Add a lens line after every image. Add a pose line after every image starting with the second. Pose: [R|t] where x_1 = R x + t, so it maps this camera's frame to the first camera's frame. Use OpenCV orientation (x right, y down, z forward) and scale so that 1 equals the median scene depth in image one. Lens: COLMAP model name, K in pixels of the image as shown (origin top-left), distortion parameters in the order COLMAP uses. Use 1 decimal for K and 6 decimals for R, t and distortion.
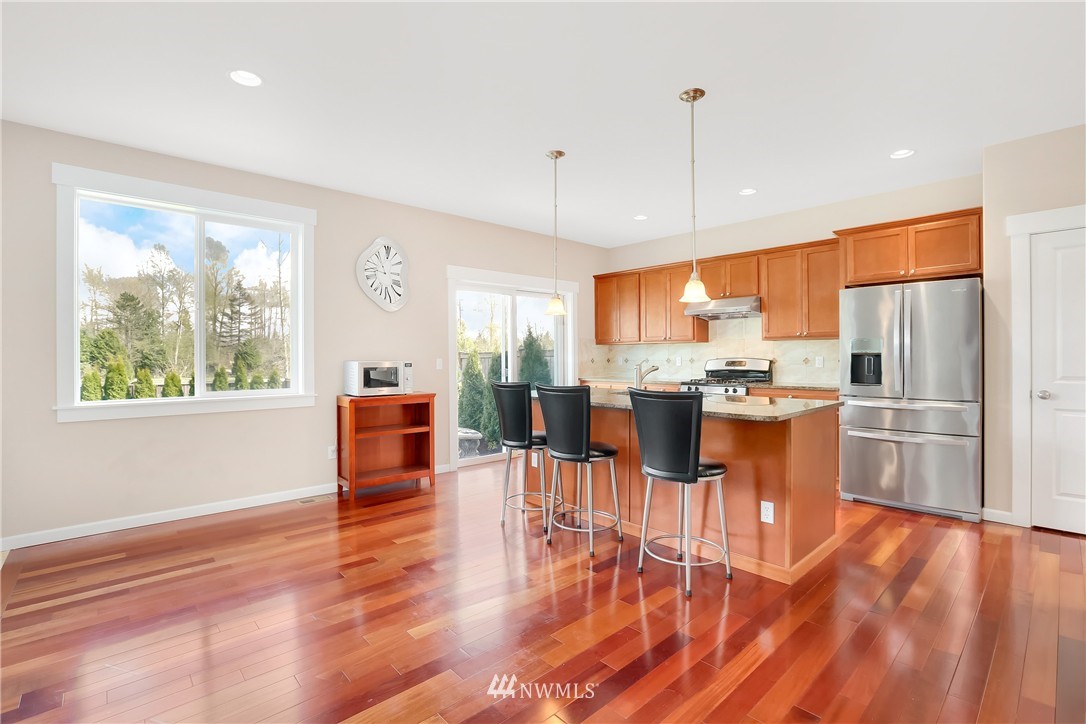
lens RADIAL K [[504.0, 0, 532.9], [0, 504.0, 356.1], [0, 0, 1]] dist [-0.007410, 0.000541]
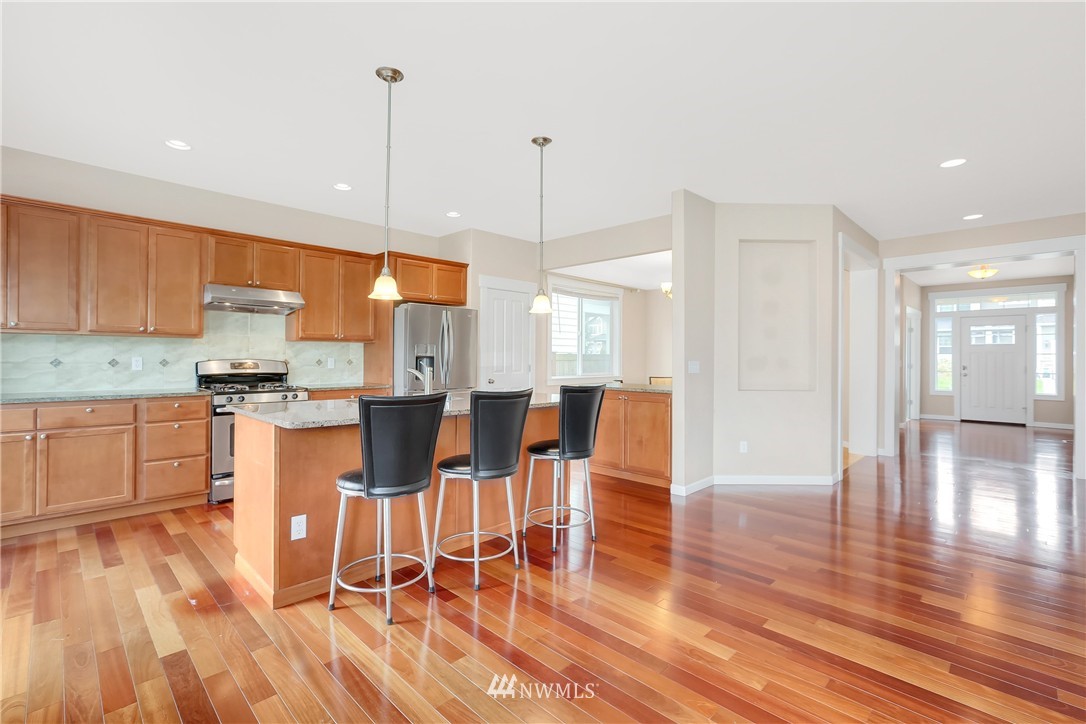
lens RADIAL K [[504.0, 0, 542.8], [0, 504.0, 360.0], [0, 0, 1]] dist [-0.007410, 0.000541]
pose [[-0.033026, 0.001017, 0.999454, -0.517047], [-0.007271, 0.999973, -0.001258, 0.003212], [-0.999428, -0.007309, -0.033017, 0.617109]]
